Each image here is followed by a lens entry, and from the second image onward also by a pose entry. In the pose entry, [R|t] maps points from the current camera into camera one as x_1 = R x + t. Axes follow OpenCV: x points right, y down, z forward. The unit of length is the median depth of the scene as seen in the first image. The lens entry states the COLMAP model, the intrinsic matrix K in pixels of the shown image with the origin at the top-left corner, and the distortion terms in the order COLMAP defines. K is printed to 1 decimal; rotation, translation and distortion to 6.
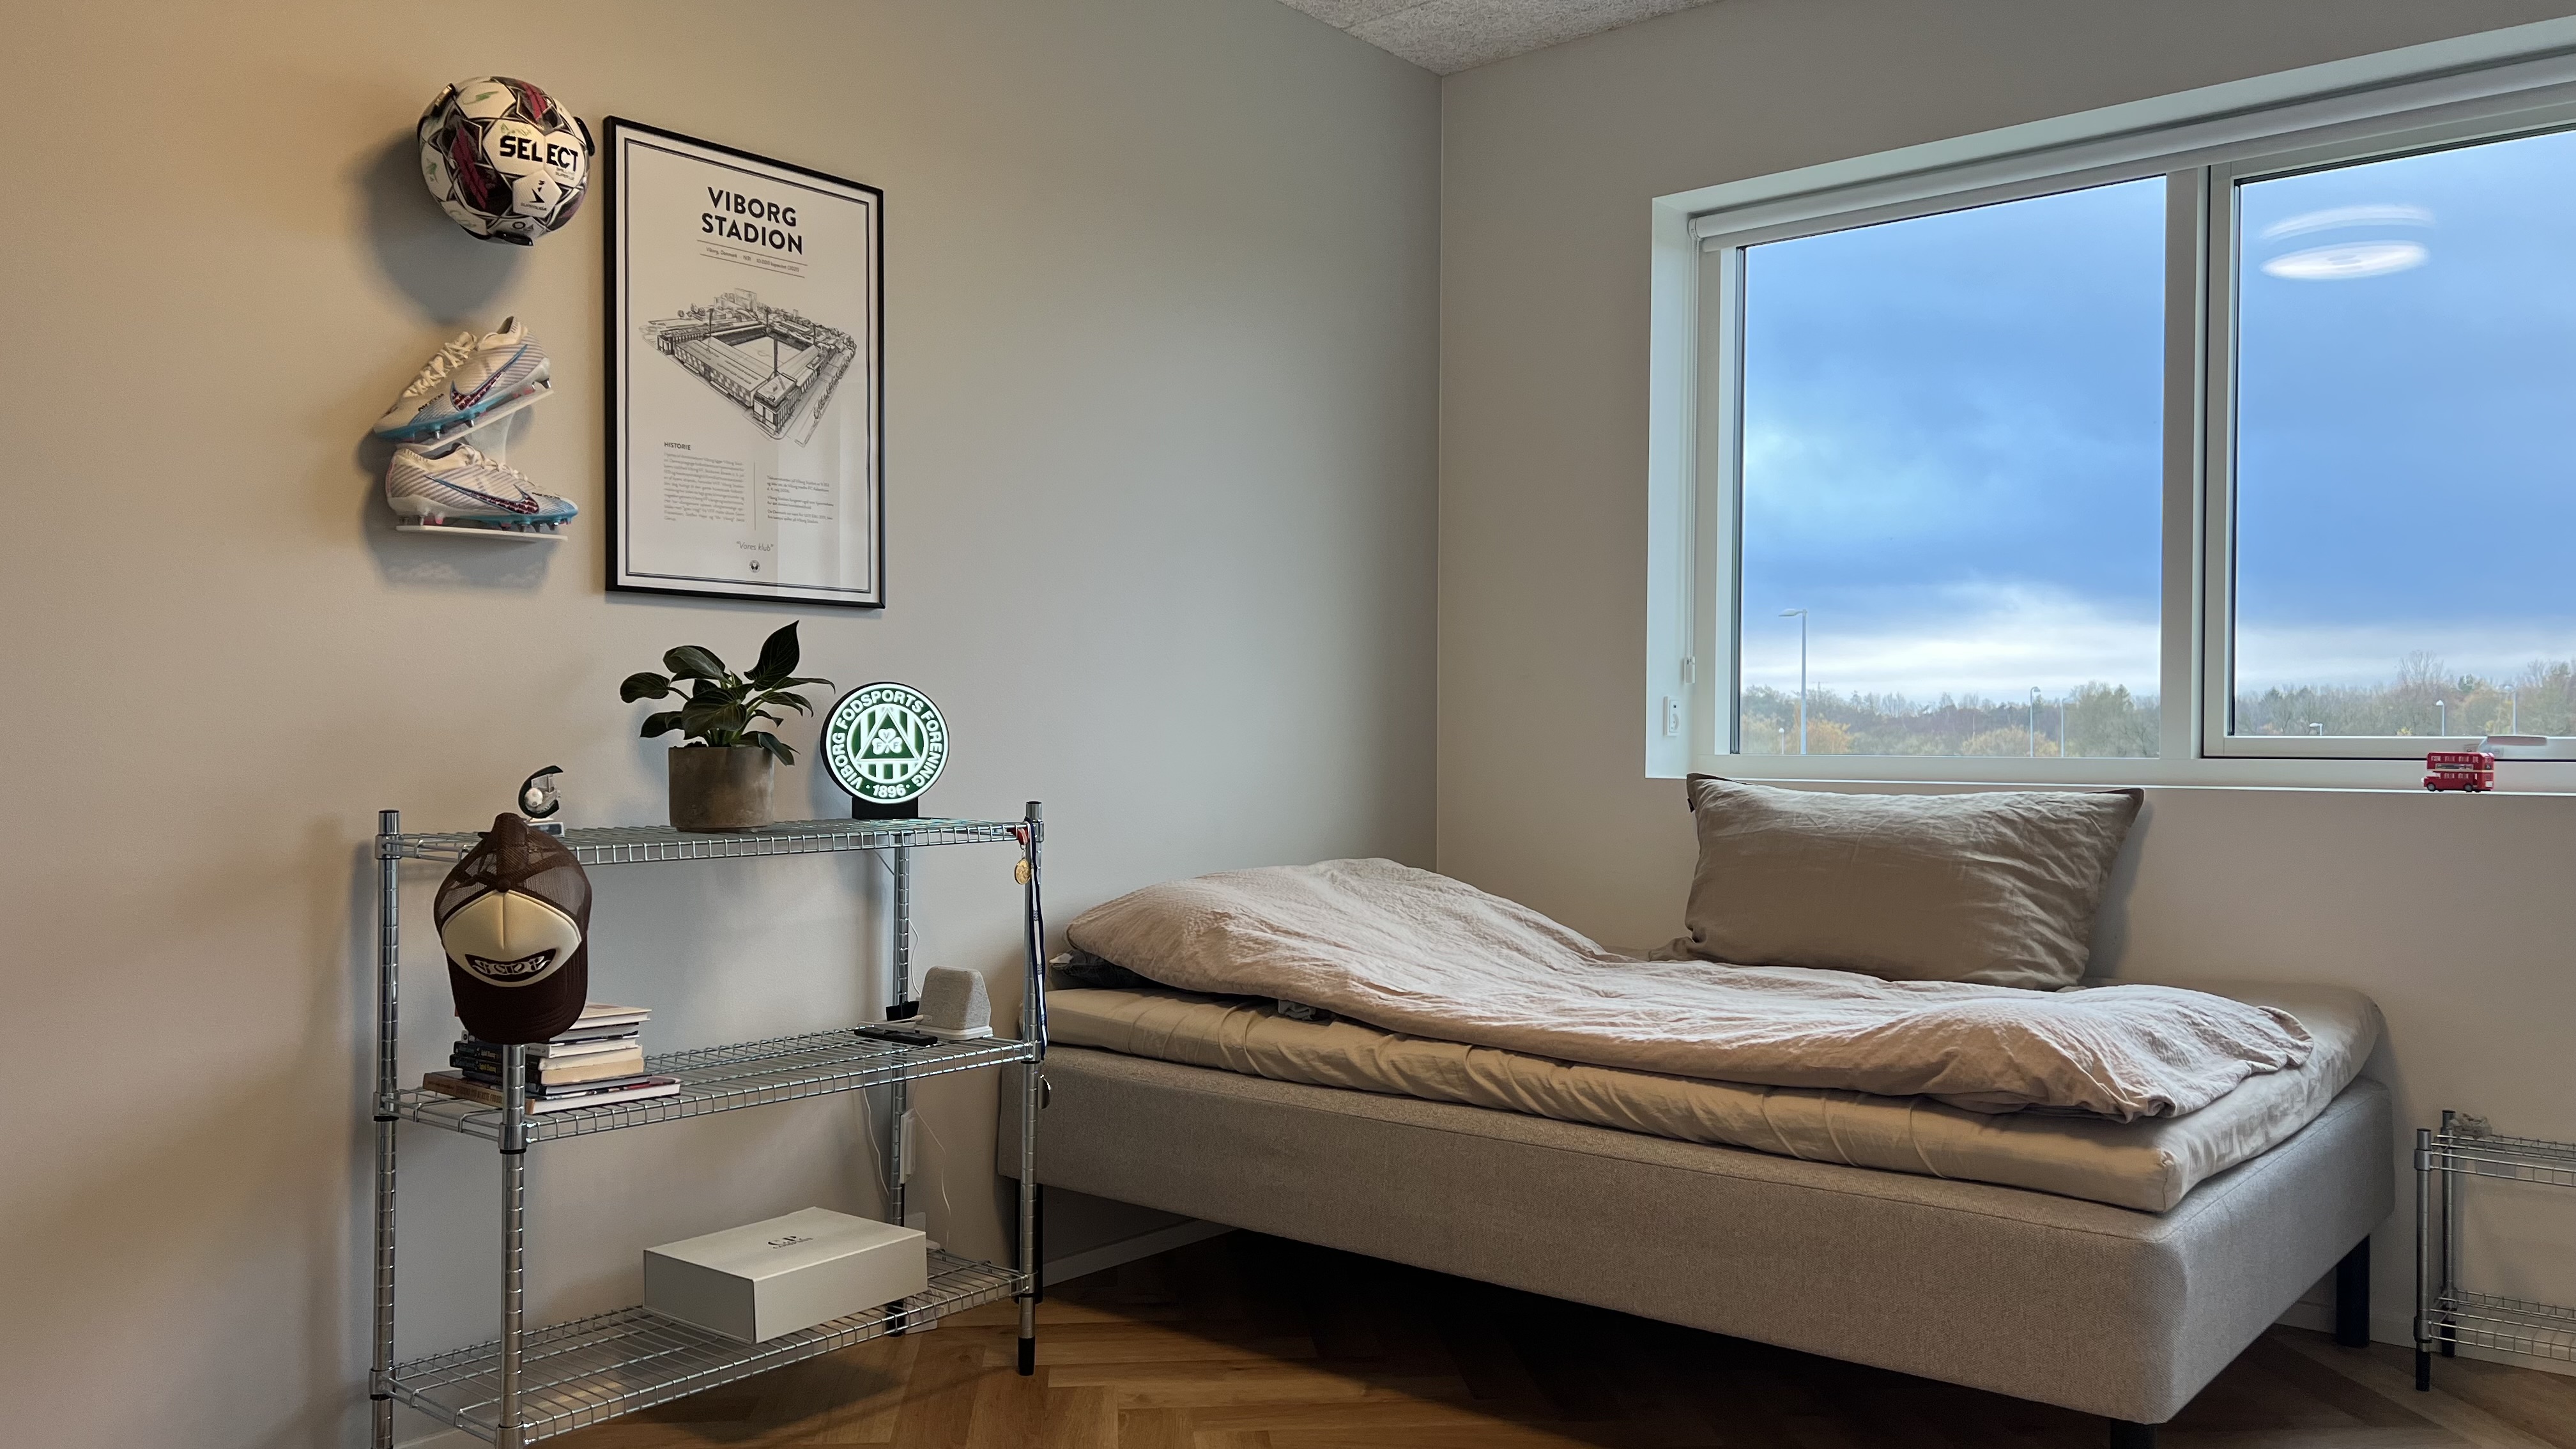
lens RADIAL K [[1978.6, 0, 1290.5], [0, 1978.6, 741.4], [0, 0, 1]] dist [0.064114, -0.058917]
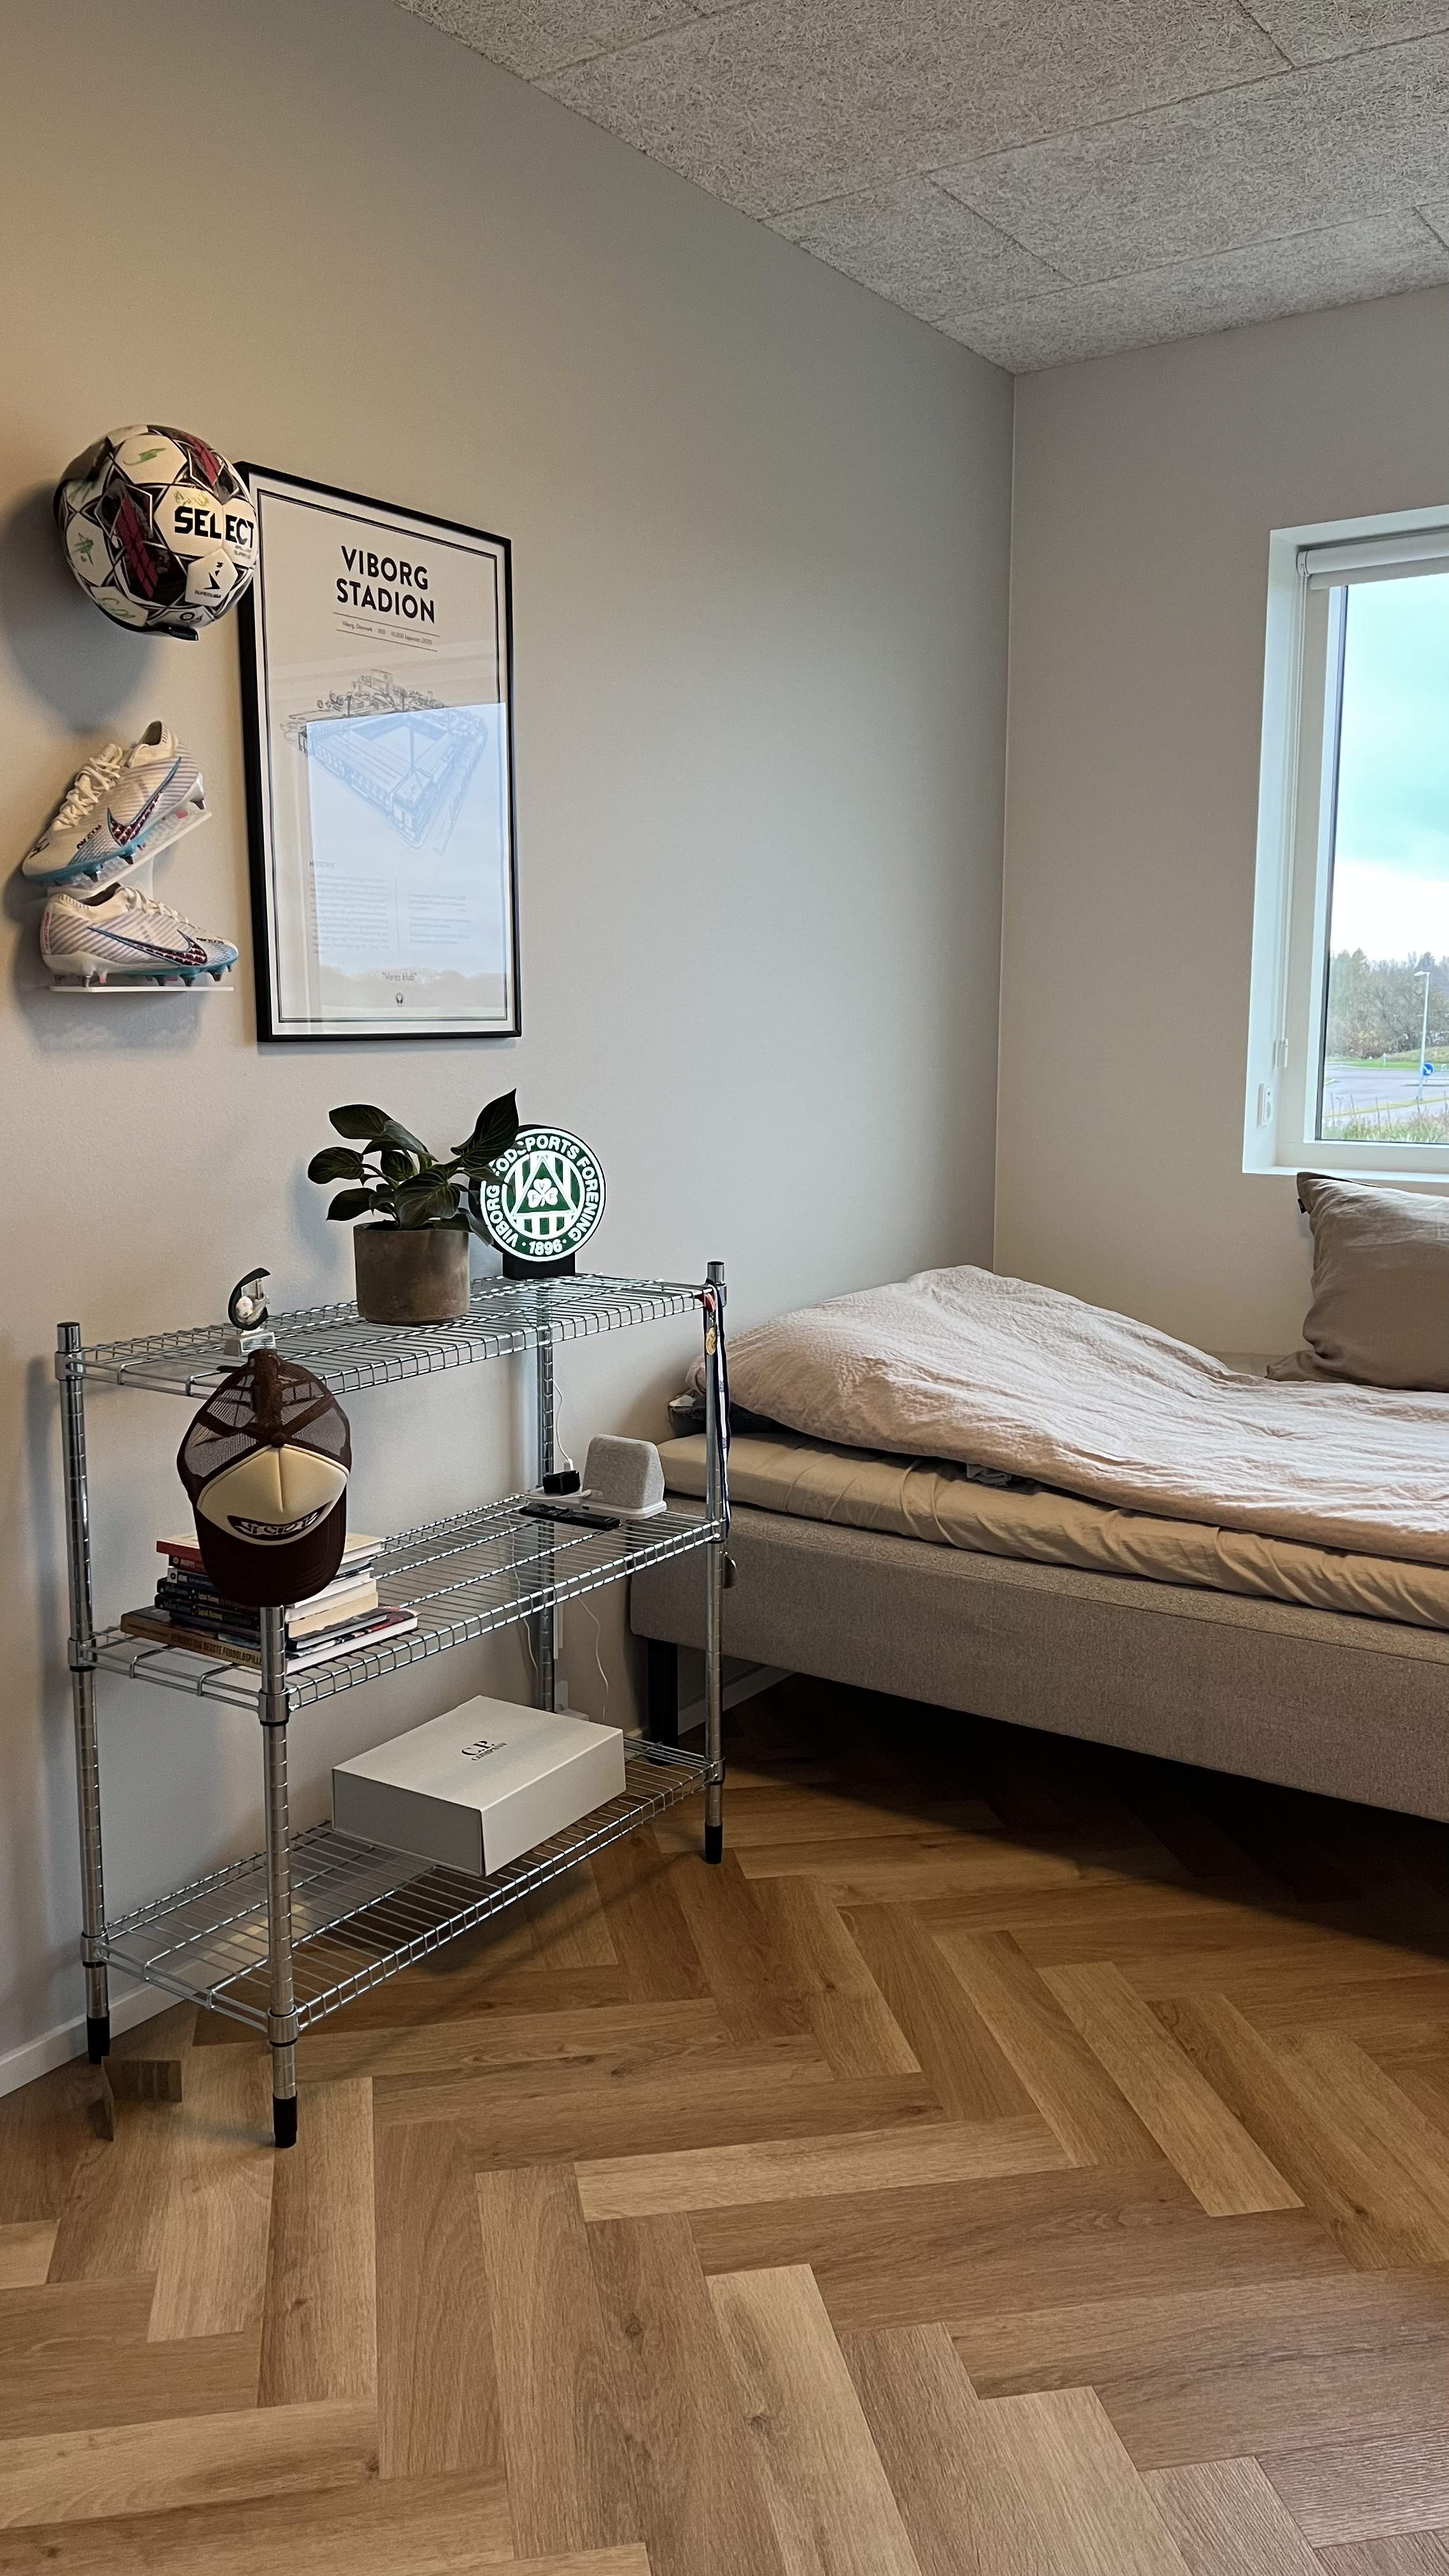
lens RADIAL K [[1978.6, 0, 707.4], [0, 1978.6, 1294.0], [0, 0, 1]] dist [0.064114, -0.058917]
pose [[0.995532, -0.018659, 0.092563, -0.222563], [0.004928, 0.989213, 0.146404, -0.088917], [-0.094296, -0.145293, 0.984885, 0.113049]]
